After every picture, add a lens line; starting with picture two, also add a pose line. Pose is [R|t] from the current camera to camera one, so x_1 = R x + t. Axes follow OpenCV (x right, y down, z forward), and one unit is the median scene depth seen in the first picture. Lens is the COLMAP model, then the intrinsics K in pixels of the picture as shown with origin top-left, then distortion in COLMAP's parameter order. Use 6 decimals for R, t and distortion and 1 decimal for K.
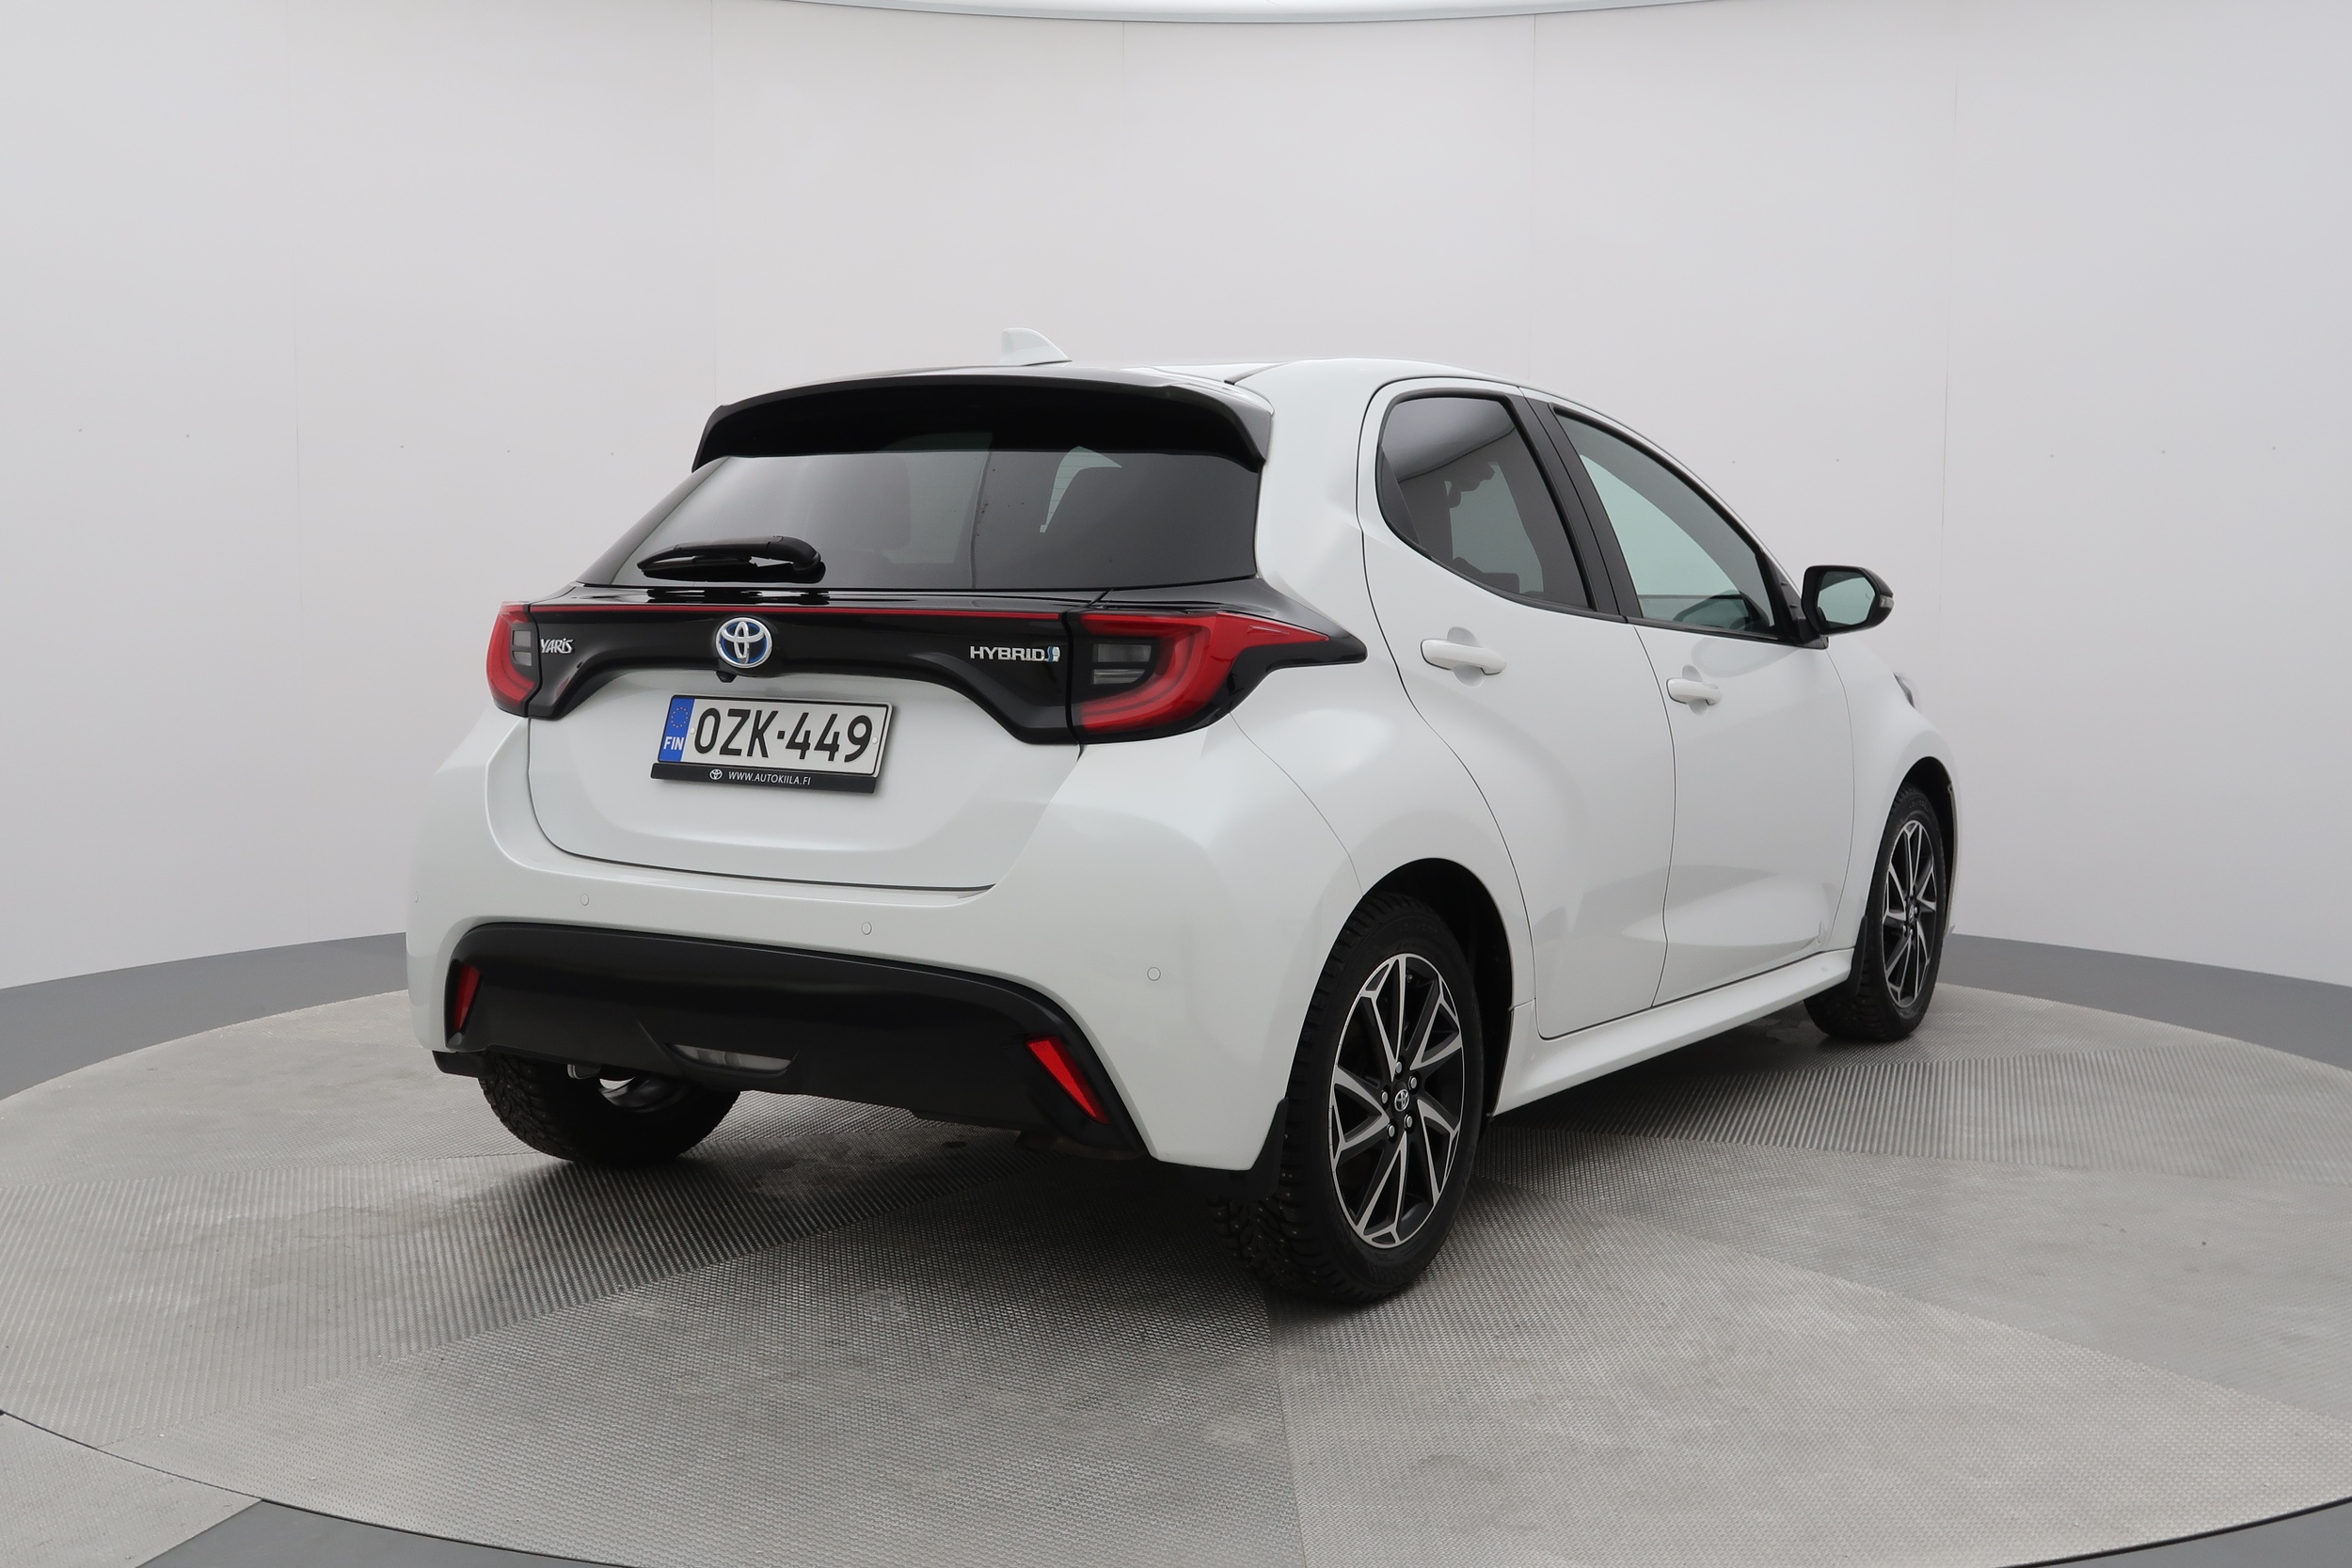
lens RADIAL K [[2443.2, 0, 1154.9], [0, 2443.2, 723.3], [0, 0, 1]] dist [0.003109, 0.000000]
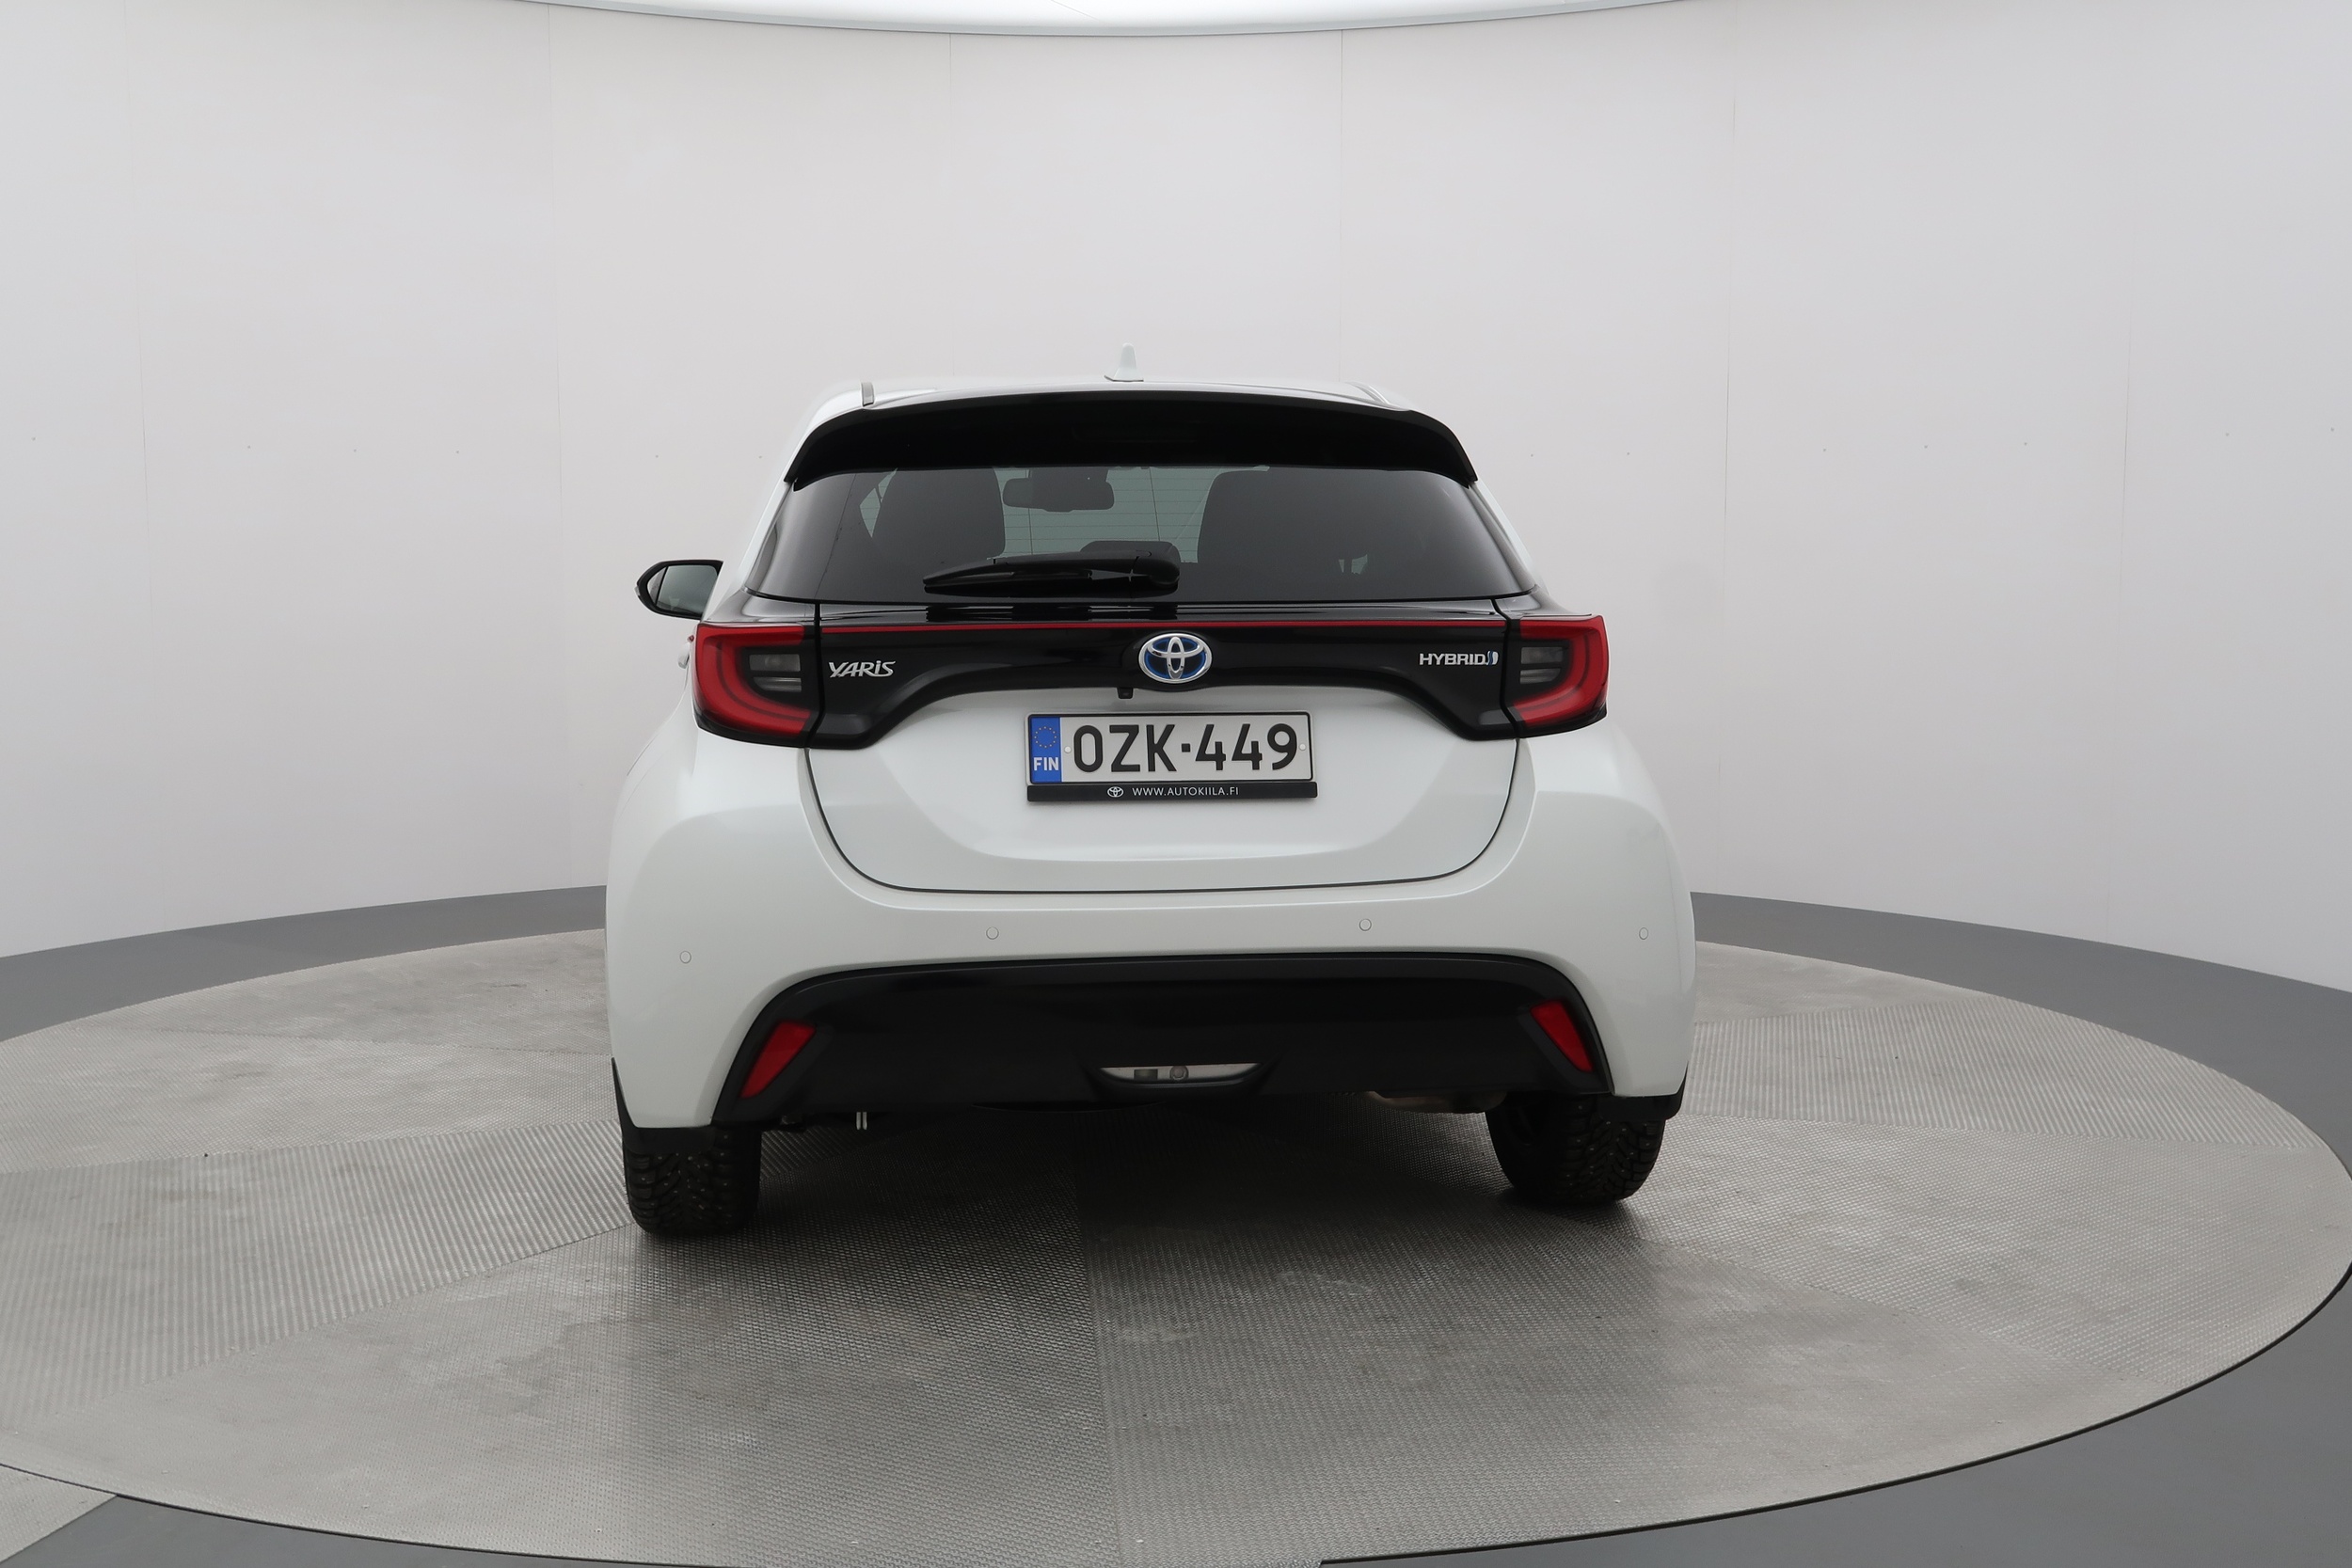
lens RADIAL K [[2453.0, 0, 1142.5], [0, 2453.0, 779.5], [0, 0, 1]] dist [-0.001573, 0.000000]
pose [[0.775396, -0.064458, 0.628177, -0.808400], [0.046656, 0.997906, 0.044806, -0.028676], [-0.629749, -0.005435, 0.776779, 0.224154]]
